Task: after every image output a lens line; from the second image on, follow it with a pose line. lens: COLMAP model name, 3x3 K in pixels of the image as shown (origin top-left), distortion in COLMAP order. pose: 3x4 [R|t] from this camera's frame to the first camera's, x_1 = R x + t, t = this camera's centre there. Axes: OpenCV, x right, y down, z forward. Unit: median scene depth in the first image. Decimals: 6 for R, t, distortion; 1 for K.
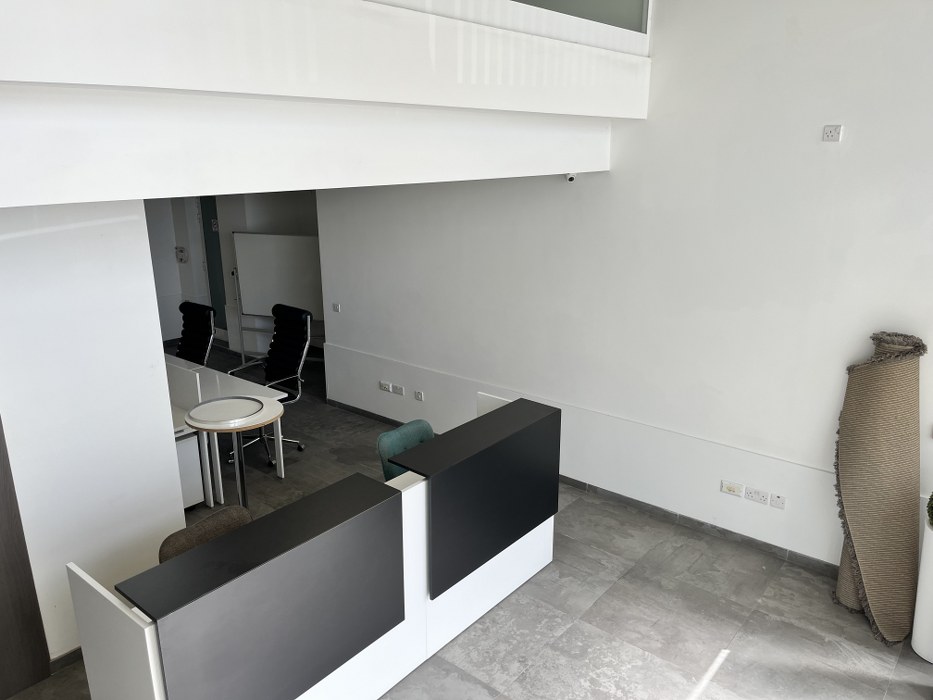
lens RADIAL K [[715.1, 0, 466.7], [0, 715.1, 353.6], [0, 0, 1]] dist [0.057015, -0.025406]
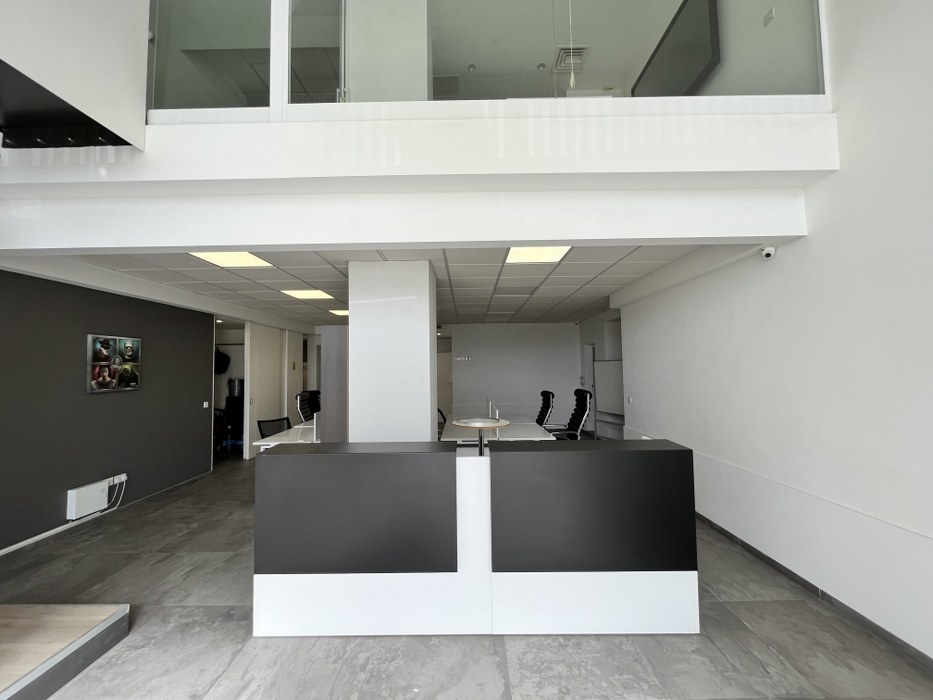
lens RADIAL K [[380.3, 0, 463.6], [0, 380.3, 345.0], [0, 0, 1]] dist [0.000229, -0.000089]
pose [[0.628618, -0.052254, -0.775957, 0.359387], [-0.205547, 0.951099, -0.230566, 0.130633], [0.750060, 0.304433, 0.587137, 0.441962]]
